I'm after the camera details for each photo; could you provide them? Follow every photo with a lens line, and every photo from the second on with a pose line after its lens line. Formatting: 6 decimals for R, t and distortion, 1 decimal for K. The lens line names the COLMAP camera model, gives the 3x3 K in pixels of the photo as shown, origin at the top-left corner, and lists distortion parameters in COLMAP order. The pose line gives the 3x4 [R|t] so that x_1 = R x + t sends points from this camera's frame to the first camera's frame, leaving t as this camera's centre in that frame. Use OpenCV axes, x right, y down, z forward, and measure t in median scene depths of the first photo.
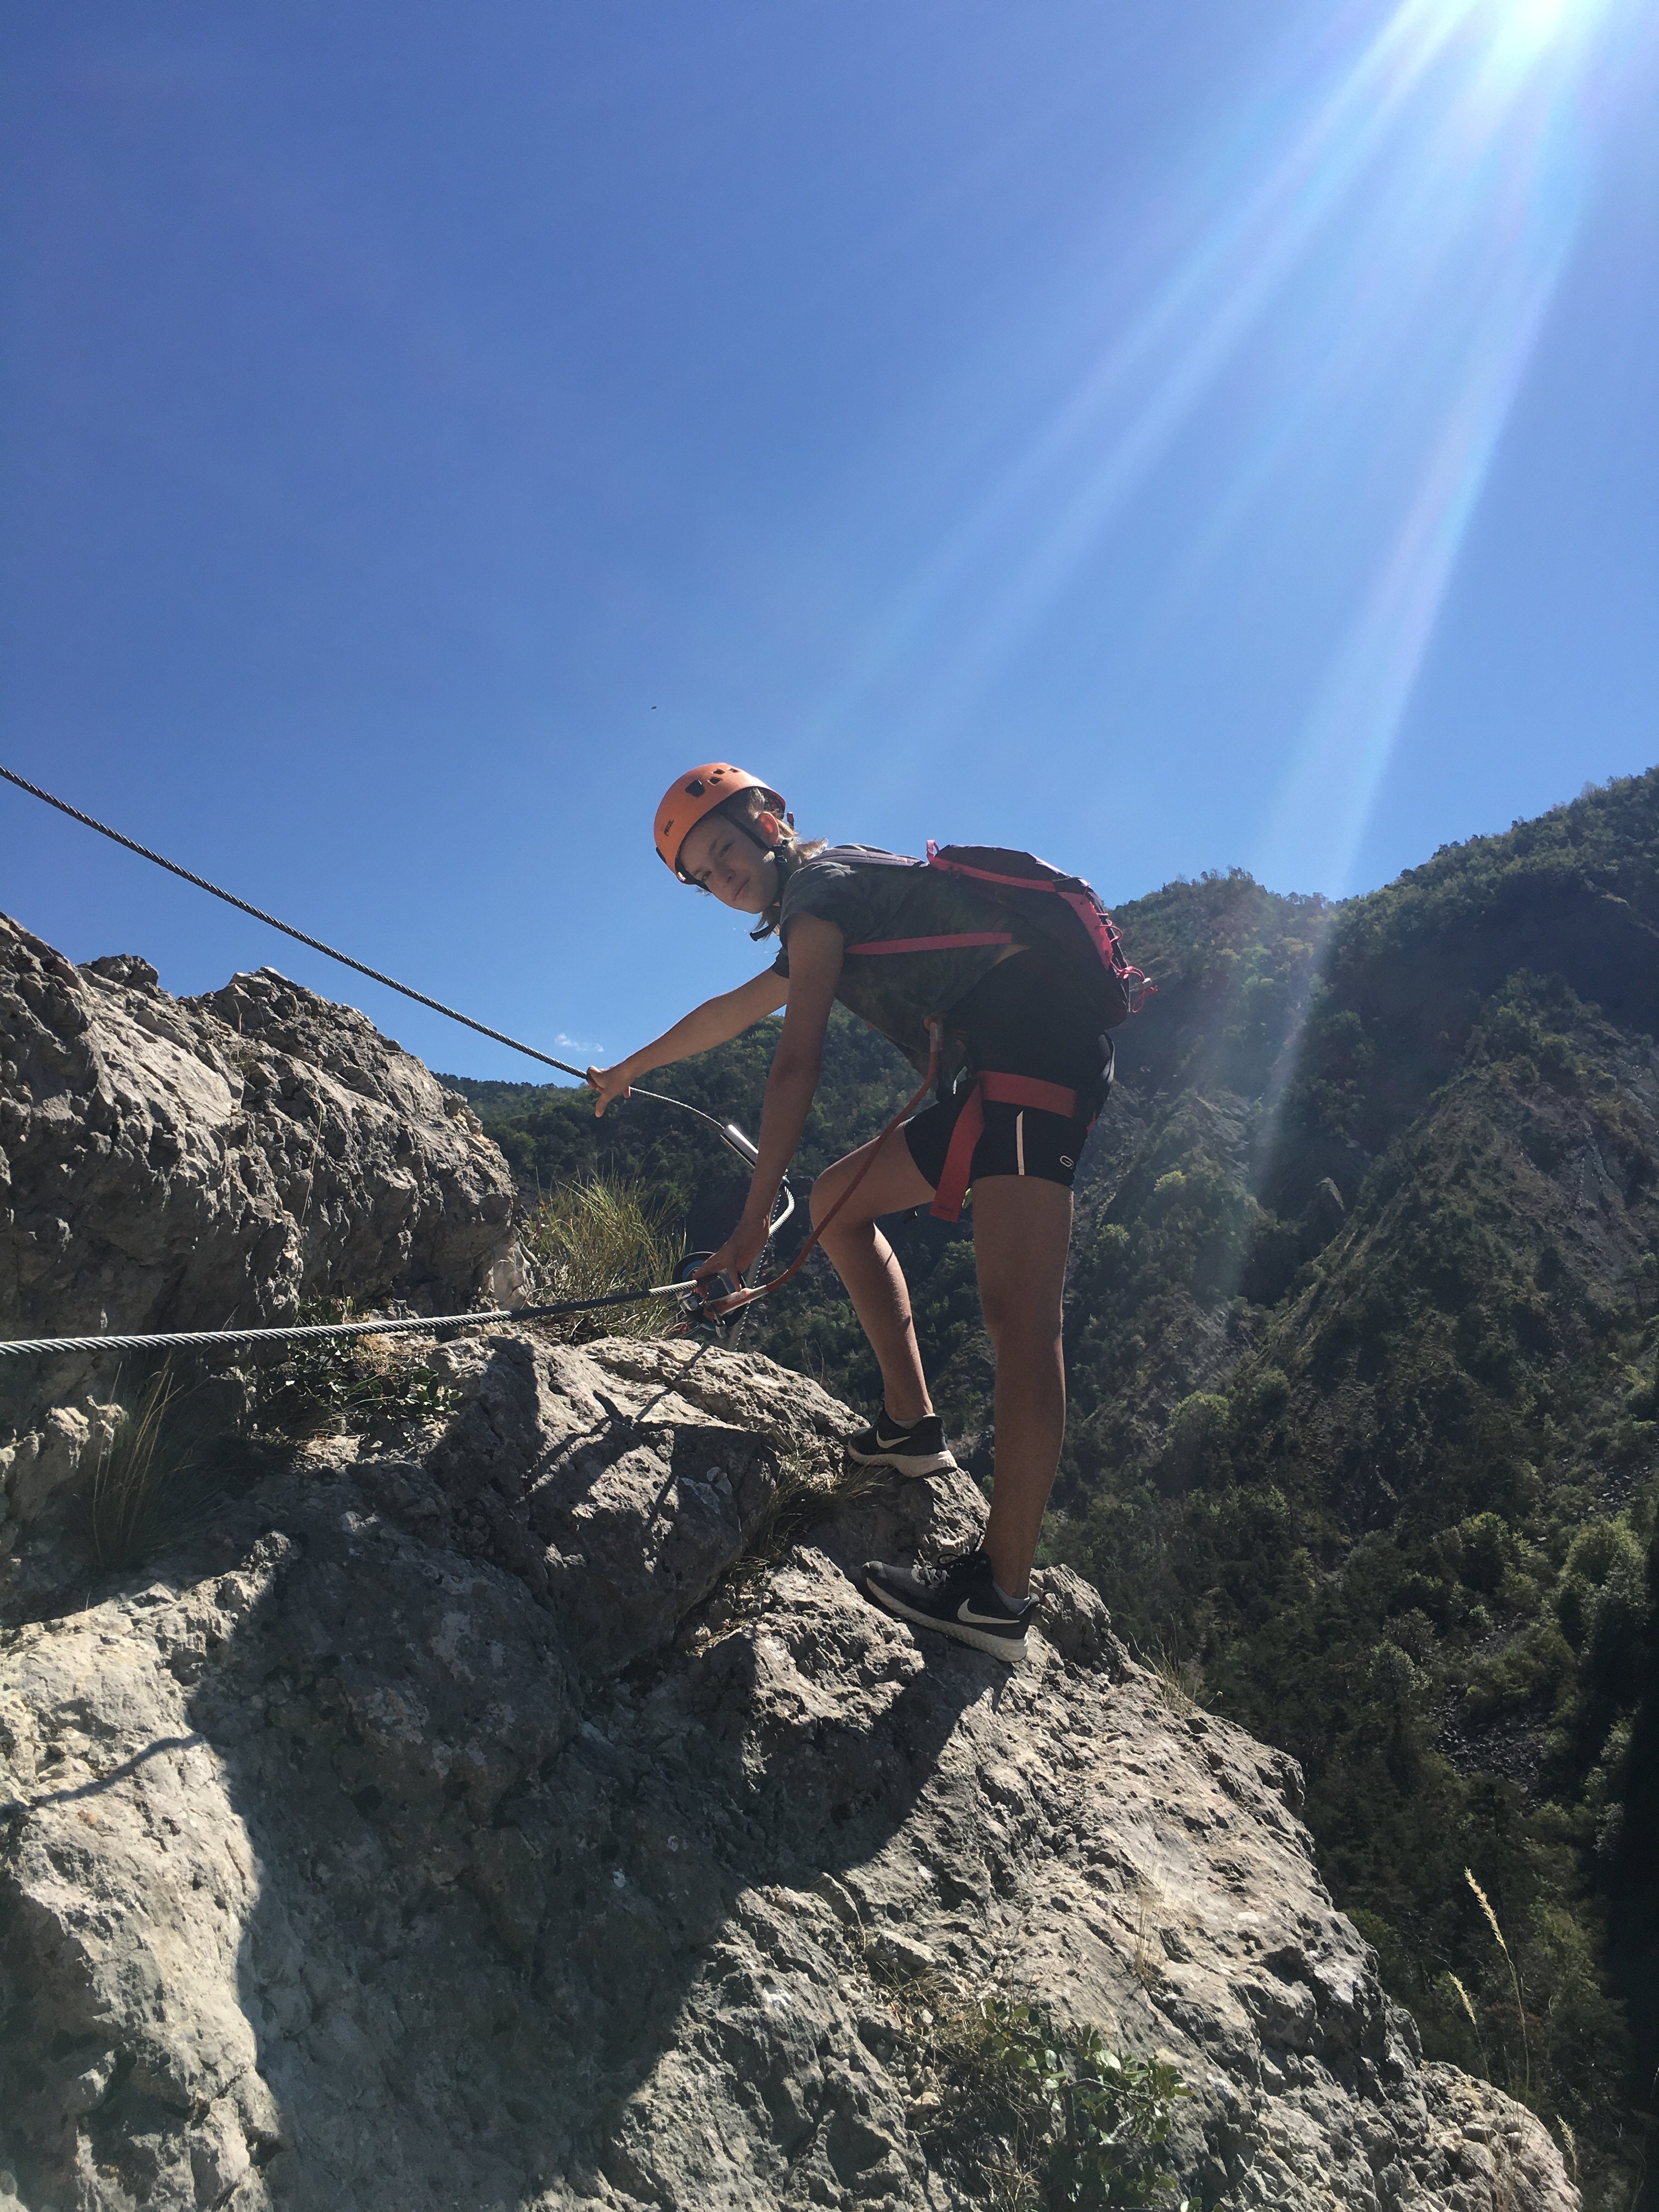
lens RADIAL K [[1905.1, 0, 762.8], [0, 1905.1, 1121.0], [0, 0, 1]] dist [0.084048, -0.111121]
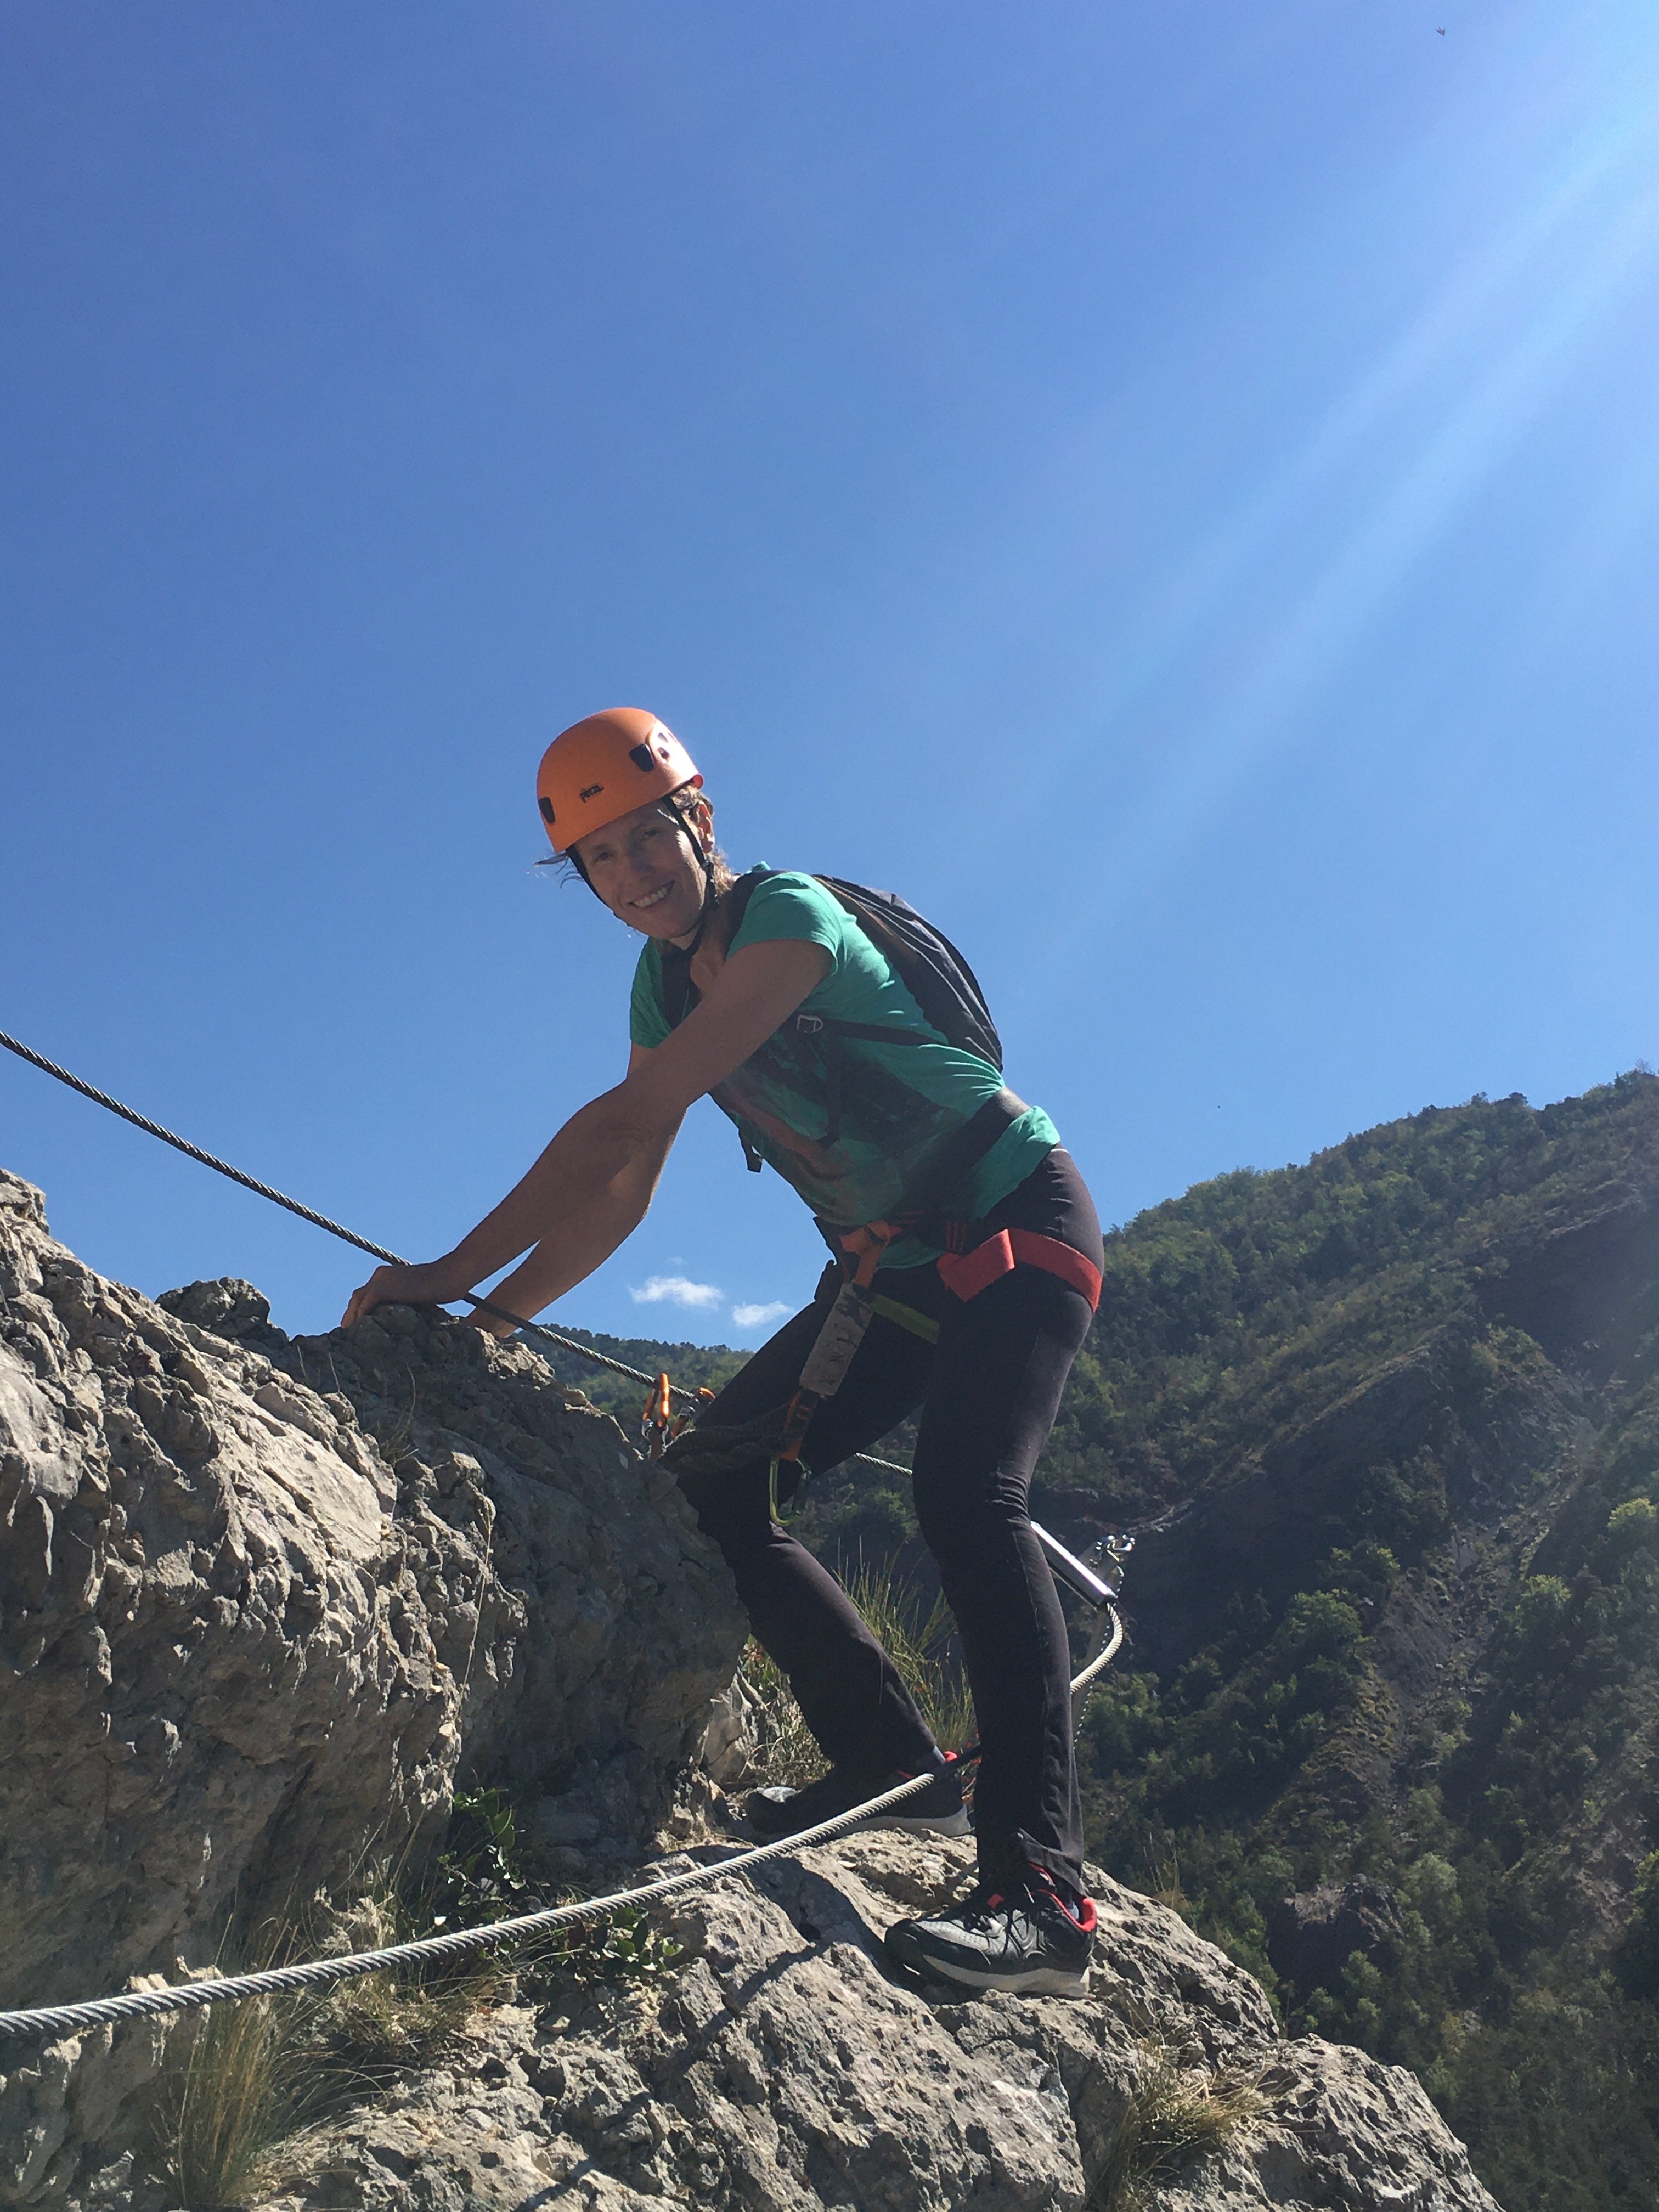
lens RADIAL K [[2717.0, 0, 738.3], [0, 2717.0, 1110.8], [0, 0, 1]] dist [0.056408, 0.000000]
pose [[0.994312, 0.014707, -0.105490, -0.031172], [-0.025809, 0.994172, -0.104669, -0.044166], [0.103336, 0.106796, 0.988897, -0.001473]]
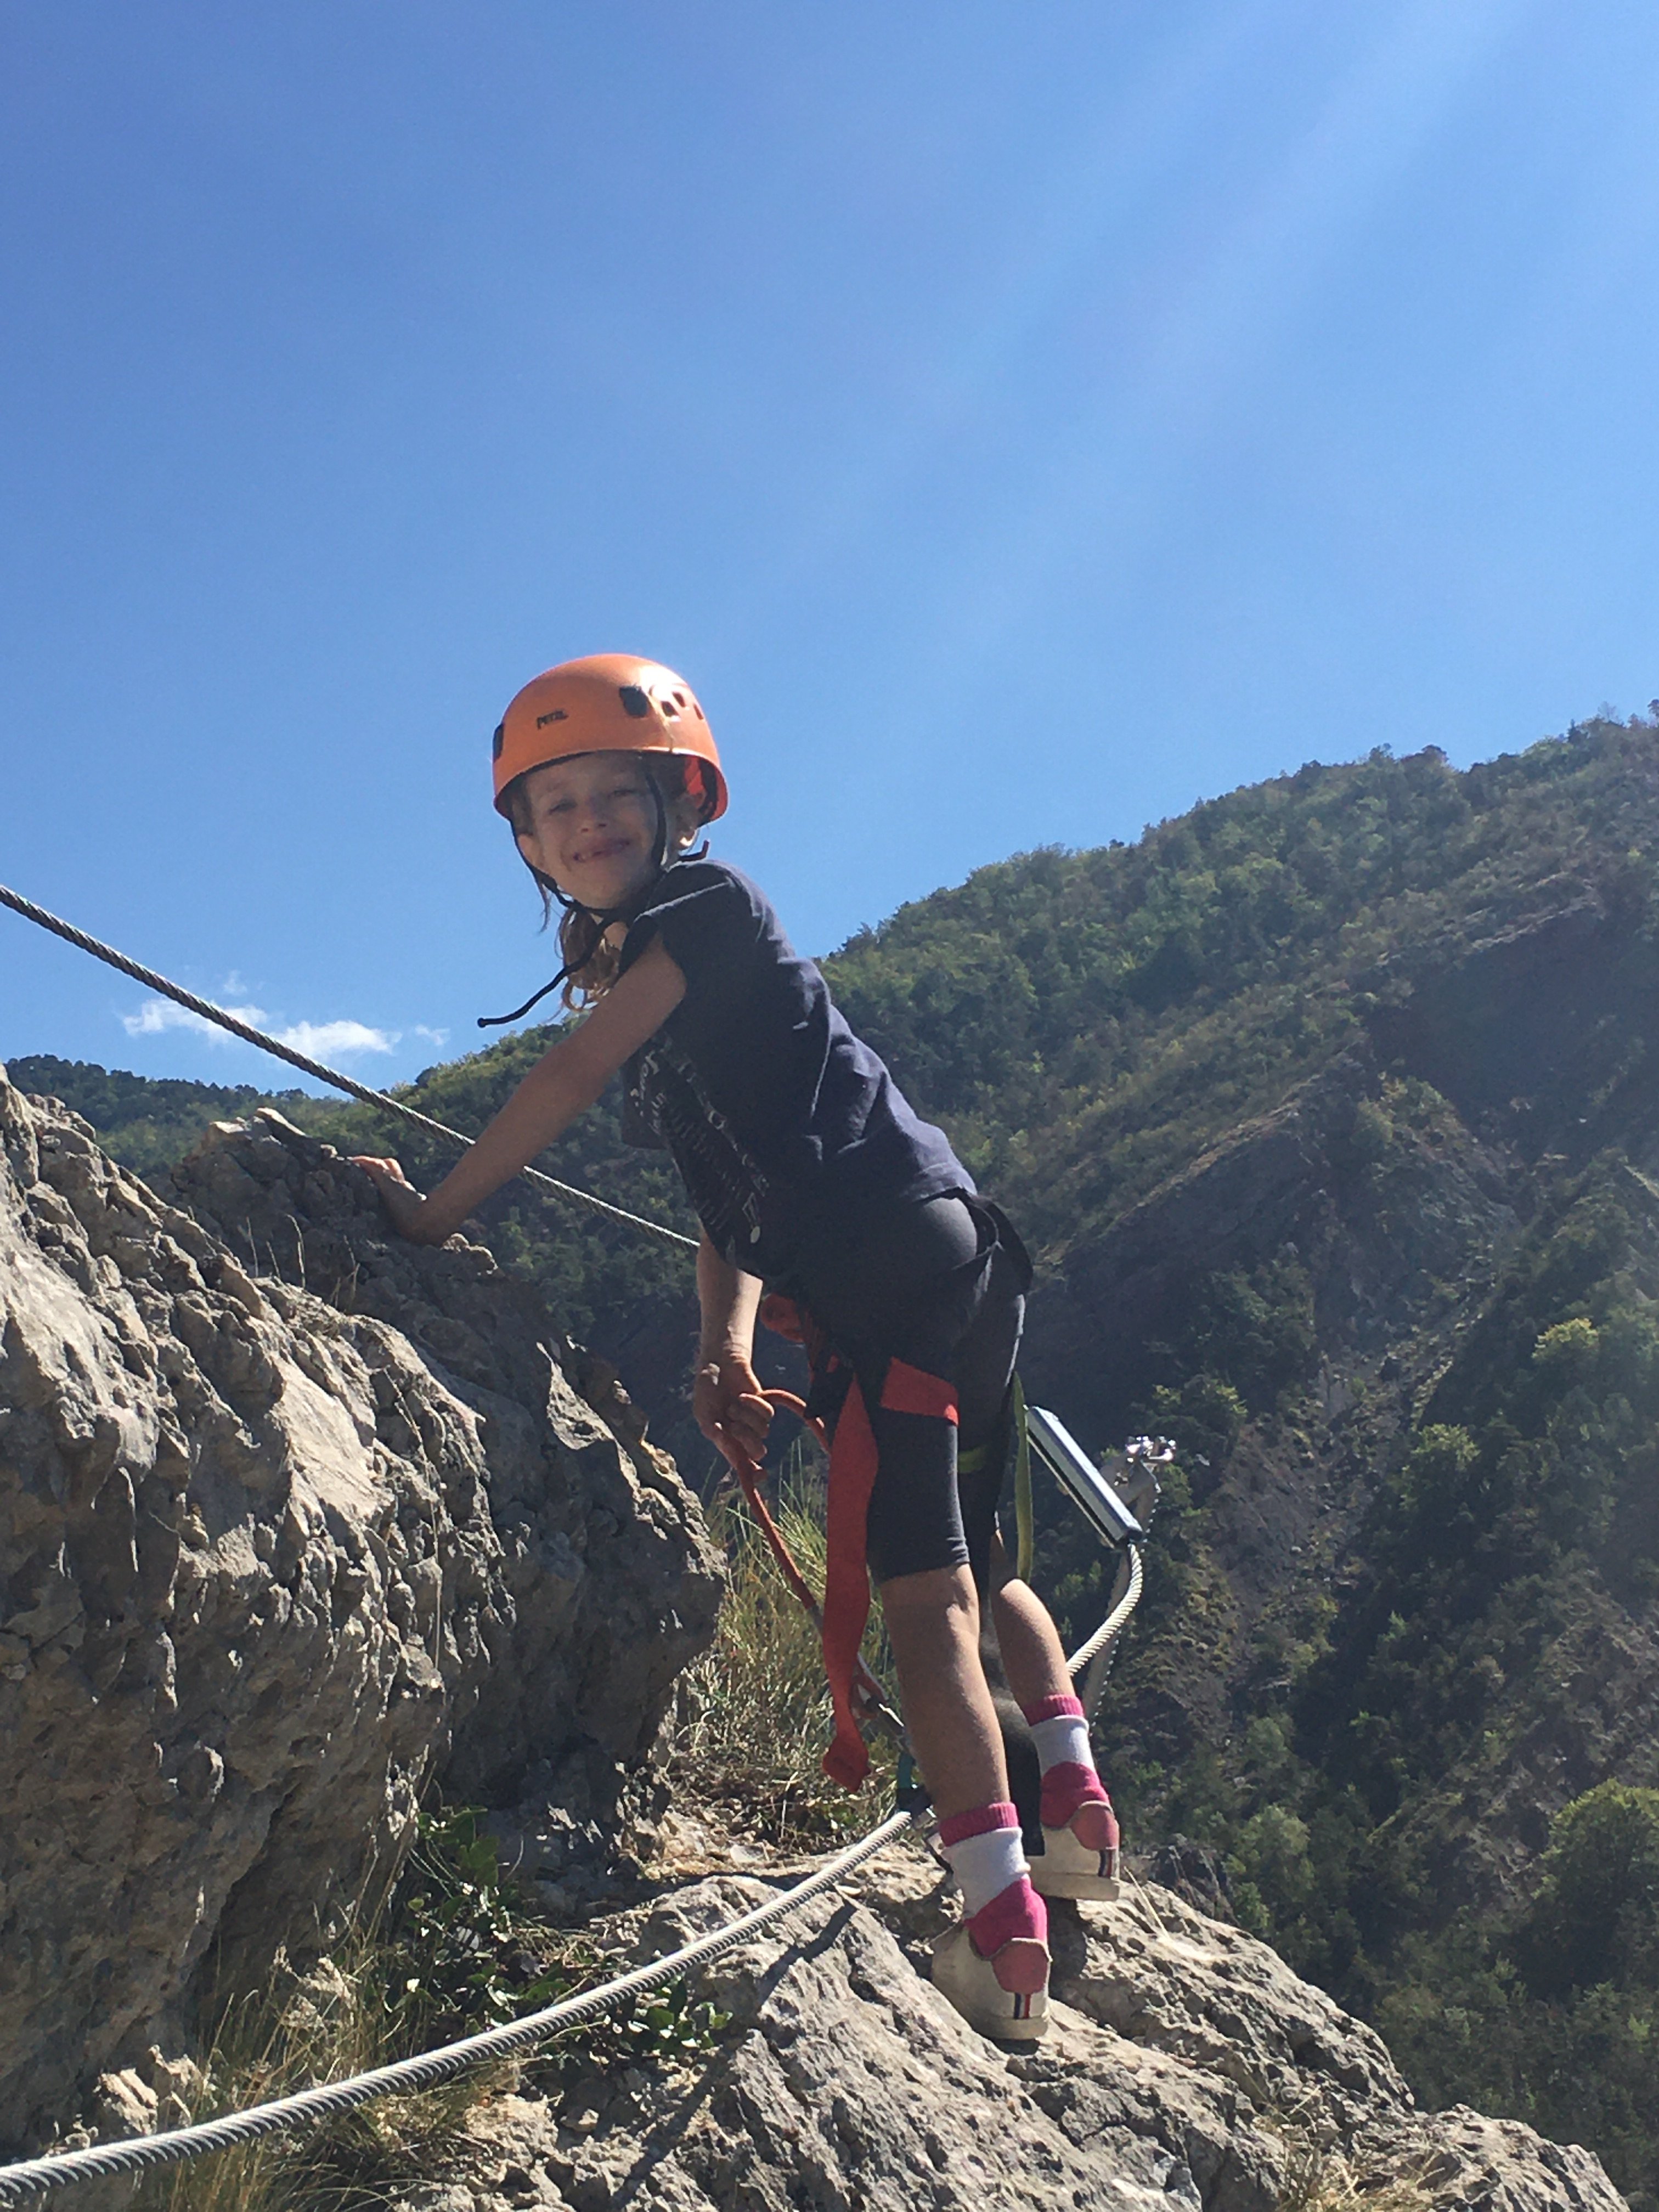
lens RADIAL K [[3957.9, 0, 732.1], [0, 3957.9, 1112.7], [0, 0, 1]] dist [0.048223, 0.000000]
pose [[0.999228, 0.039254, 0.001795, -0.138528], [-0.039219, 0.999090, -0.016781, -0.067629], [-0.002452, 0.016698, 0.999858, -0.060053]]
